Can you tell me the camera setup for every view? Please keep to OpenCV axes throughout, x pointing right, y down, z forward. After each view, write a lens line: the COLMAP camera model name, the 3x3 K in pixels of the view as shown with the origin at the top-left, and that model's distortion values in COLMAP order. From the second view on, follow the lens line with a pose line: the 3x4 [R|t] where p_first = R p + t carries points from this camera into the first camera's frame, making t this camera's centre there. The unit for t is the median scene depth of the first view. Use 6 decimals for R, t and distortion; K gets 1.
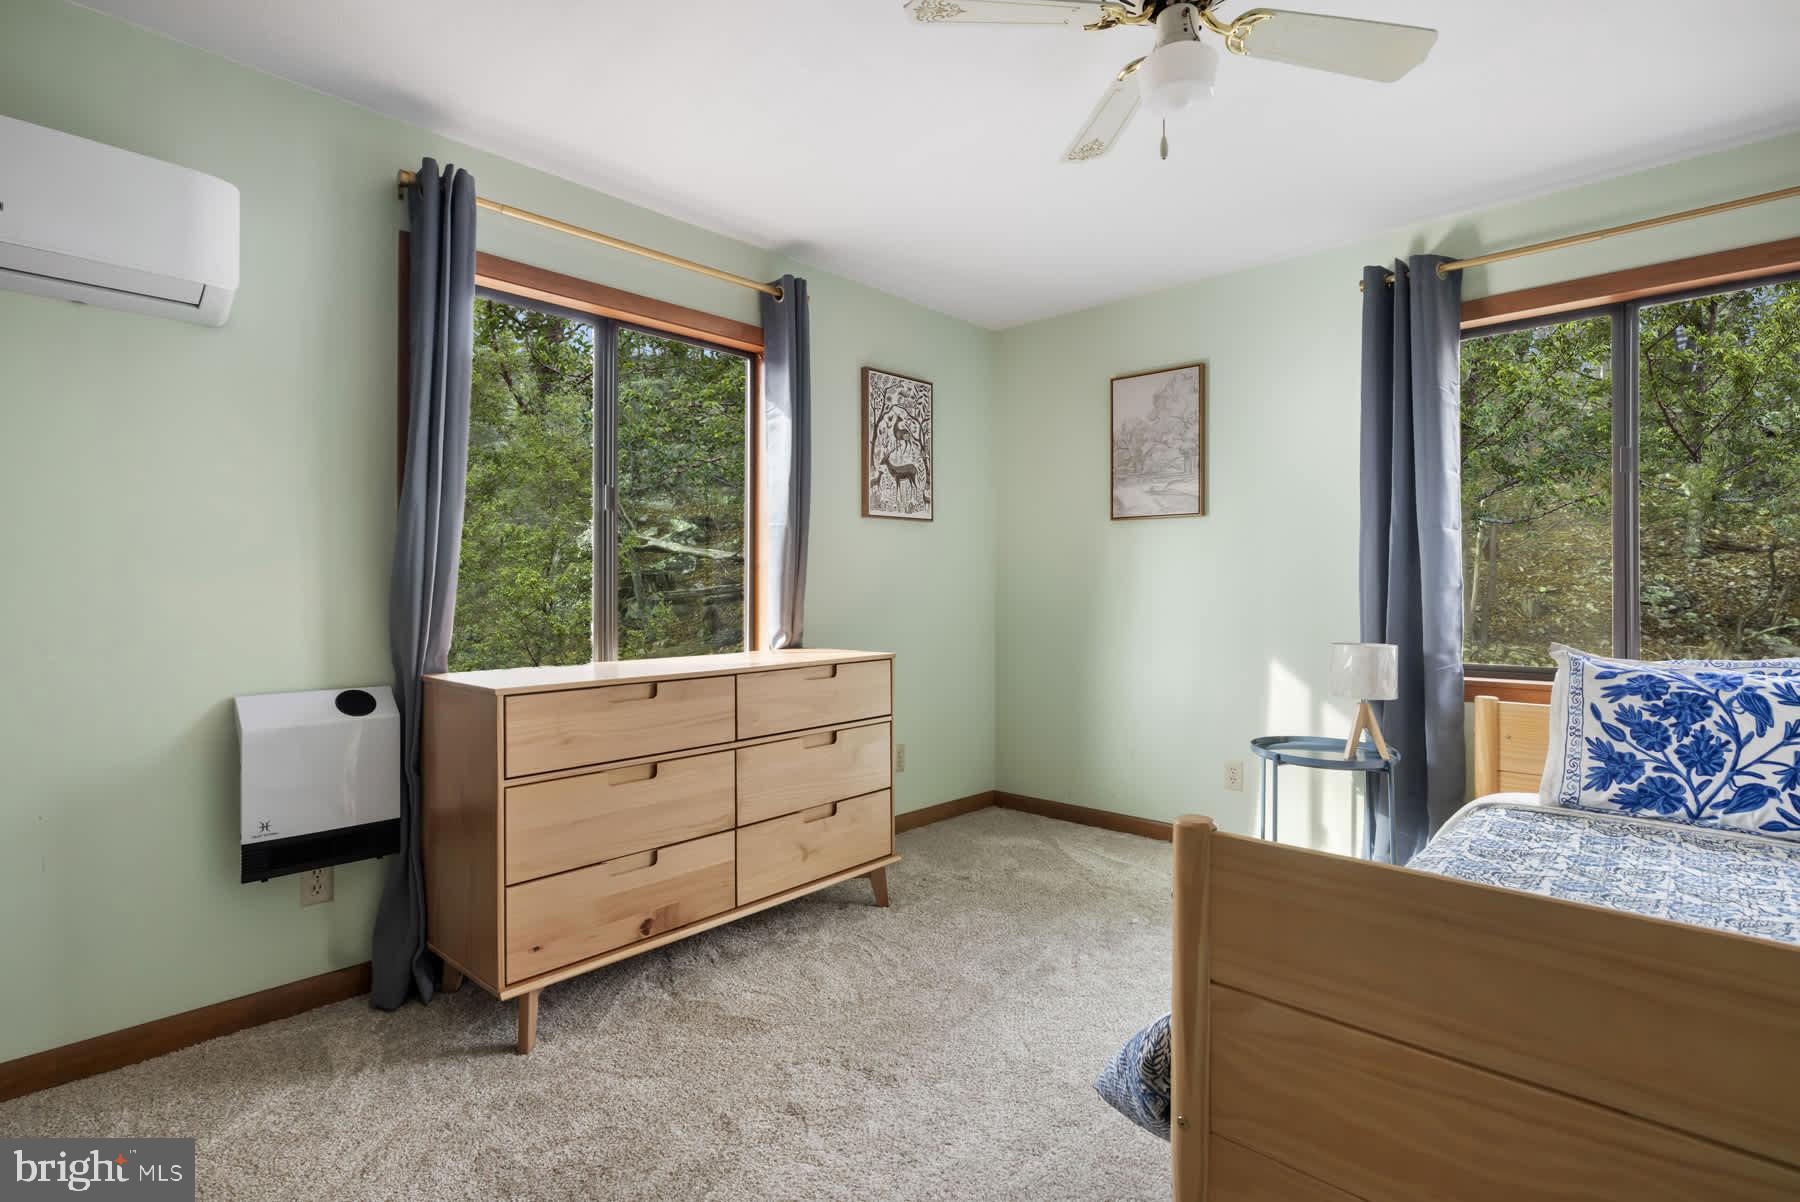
lens RADIAL K [[876.0, 0, 900.0], [0, 876.0, 601.0], [0, 0, 1]] dist [0.000598, 0.000683]
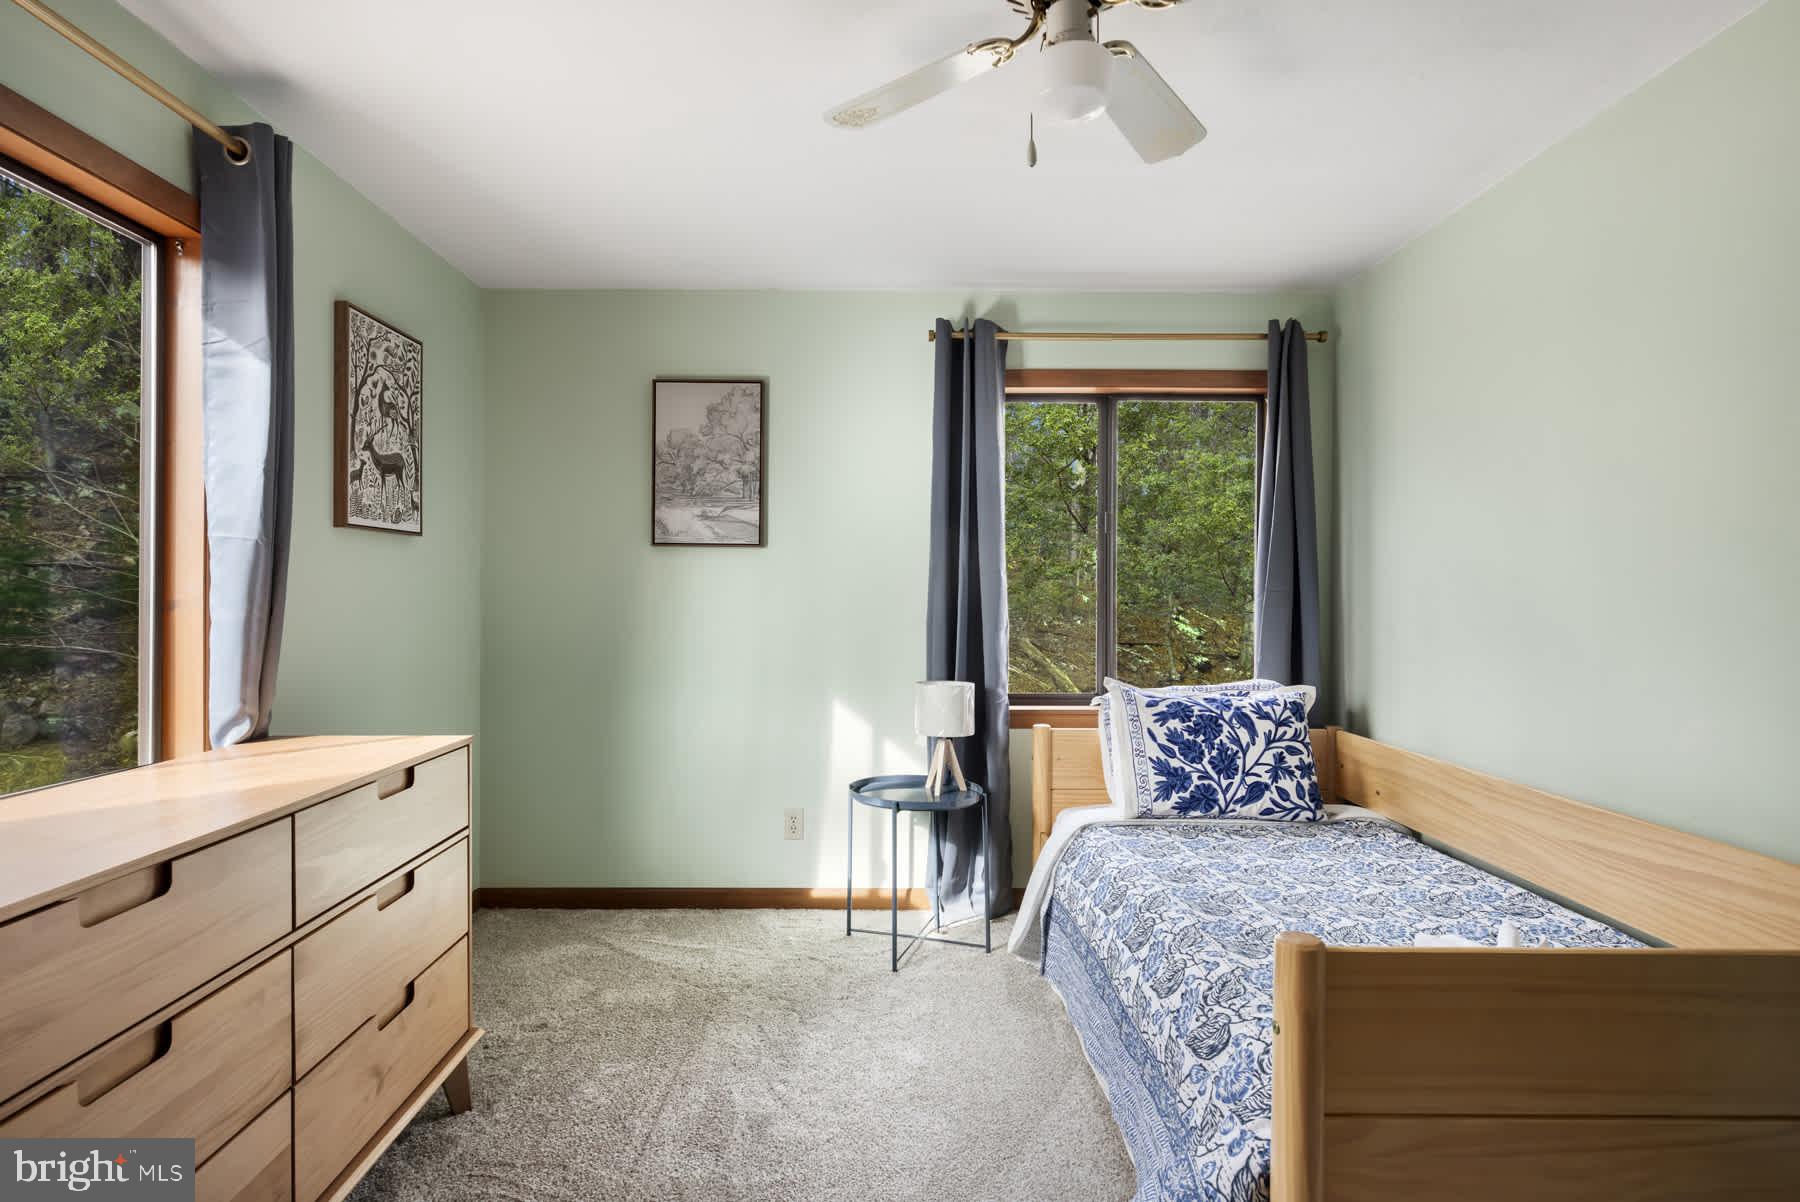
lens RADIAL K [[907.7, 0, 865.2], [0, 907.7, 611.9], [0, 0, 1]] dist [-0.000138, 0.001285]
pose [[0.730669, -0.007166, 0.682695, -0.294248], [0.005417, 0.999974, 0.004698, -0.043176], [-0.682711, 0.000265, 0.730689, 0.300452]]
